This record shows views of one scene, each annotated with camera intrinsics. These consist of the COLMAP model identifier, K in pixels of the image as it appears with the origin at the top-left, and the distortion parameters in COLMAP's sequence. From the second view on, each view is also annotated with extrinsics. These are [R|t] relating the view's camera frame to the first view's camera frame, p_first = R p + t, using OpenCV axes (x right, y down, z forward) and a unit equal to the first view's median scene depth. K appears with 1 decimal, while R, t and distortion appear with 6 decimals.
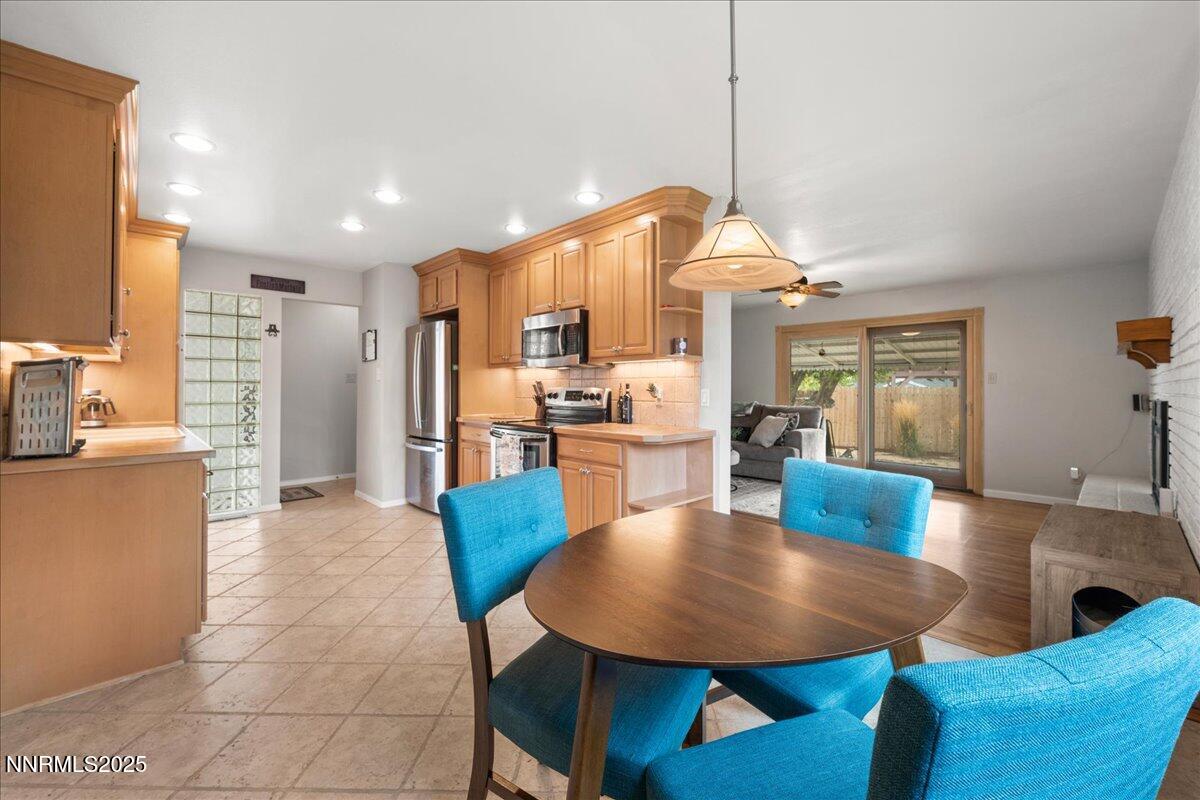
lens RADIAL K [[515.0, 0, 594.5], [0, 515.0, 386.2], [0, 0, 1]] dist [-0.009090, 0.000277]
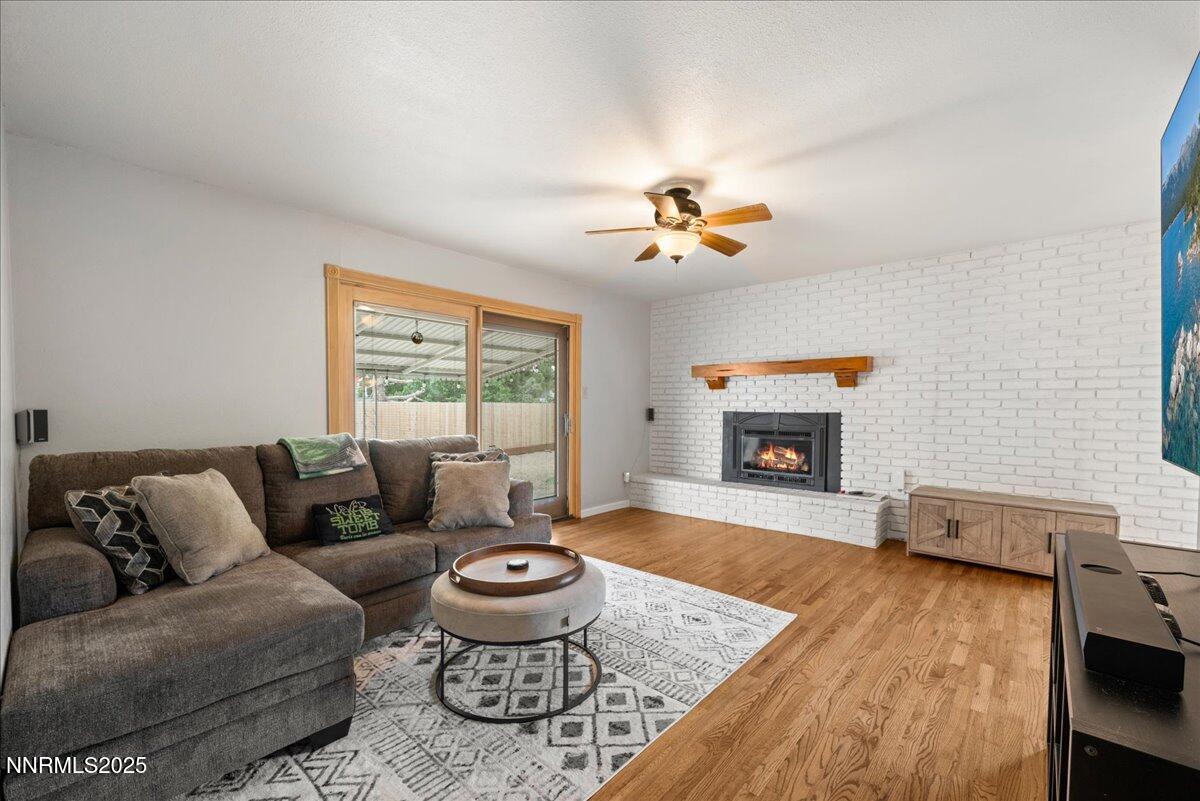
lens RADIAL K [[515.0, 0, 627.7], [0, 515.0, 420.5], [0, 0, 1]] dist [-0.009090, 0.000277]
pose [[-0.117384, -0.032072, 0.992569, -0.171242], [-0.007968, 0.999477, 0.031353, 0.006355], [-0.993055, -0.004228, -0.117579, 1.016421]]
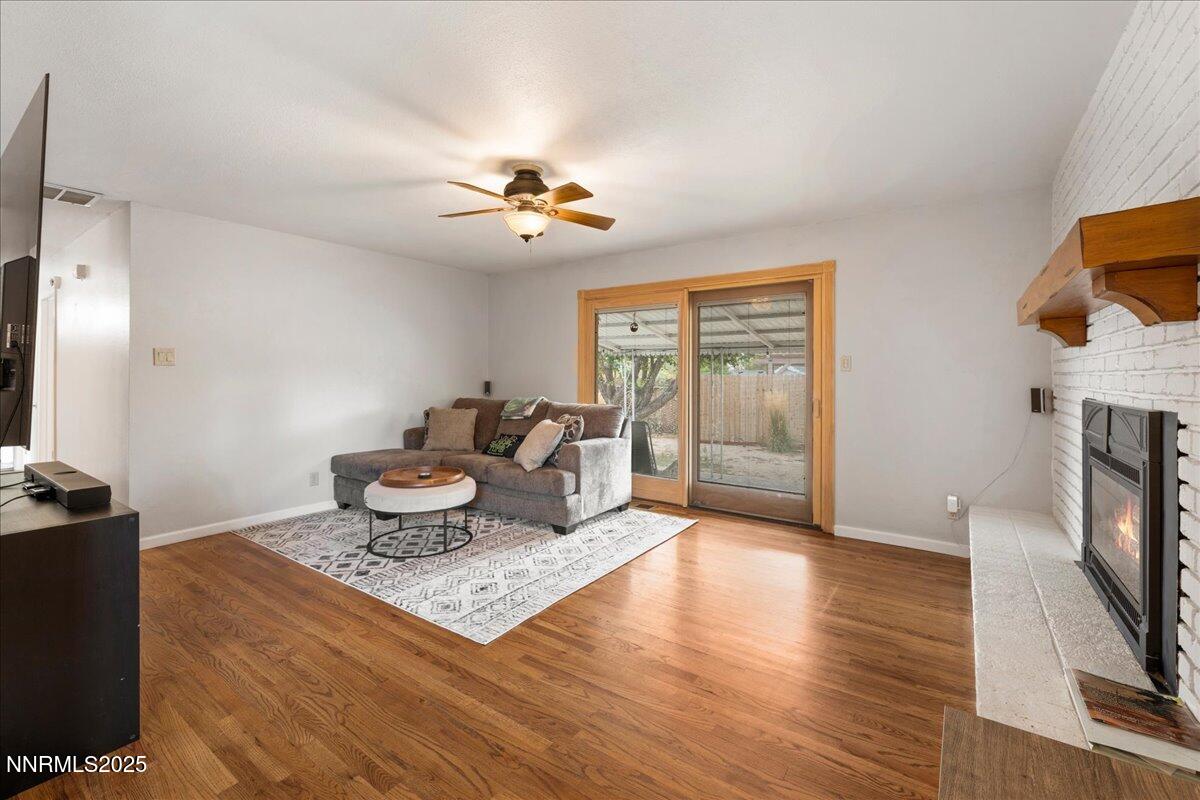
lens RADIAL K [[515.0, 0, 596.5], [0, 515.0, 375.2], [0, 0, 1]] dist [-0.009090, 0.000277]
pose [[0.984743, 0.000524, 0.174013, 0.322314], [-0.000962, 0.999997, 0.002433, -0.001648], [-0.174011, -0.002564, 0.984740, 0.373685]]
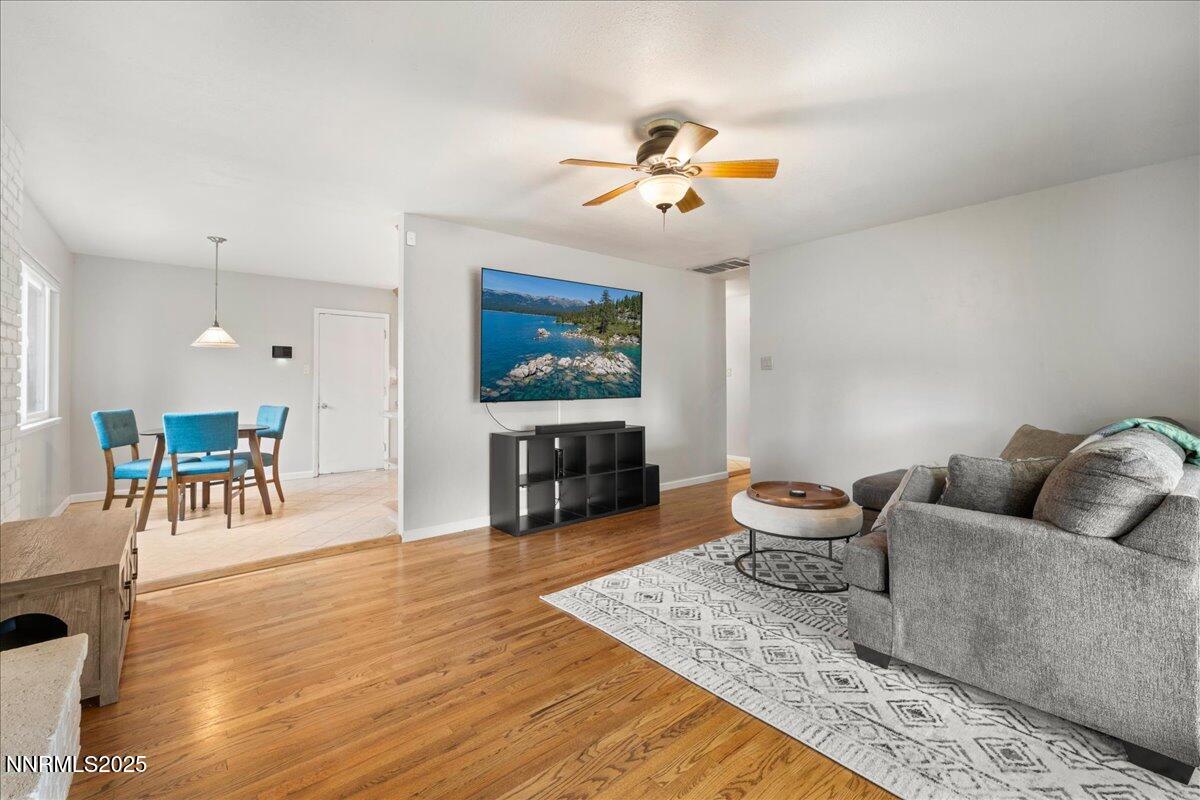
lens RADIAL K [[515.0, 0, 577.1], [0, 515.0, 380.7], [0, 0, 1]] dist [-0.009090, 0.000277]
pose [[-0.108602, -0.004758, -0.994074, 0.789484], [0.003158, 0.999982, -0.005131, 0.009737], [0.994080, -0.003697, -0.108585, 0.879605]]
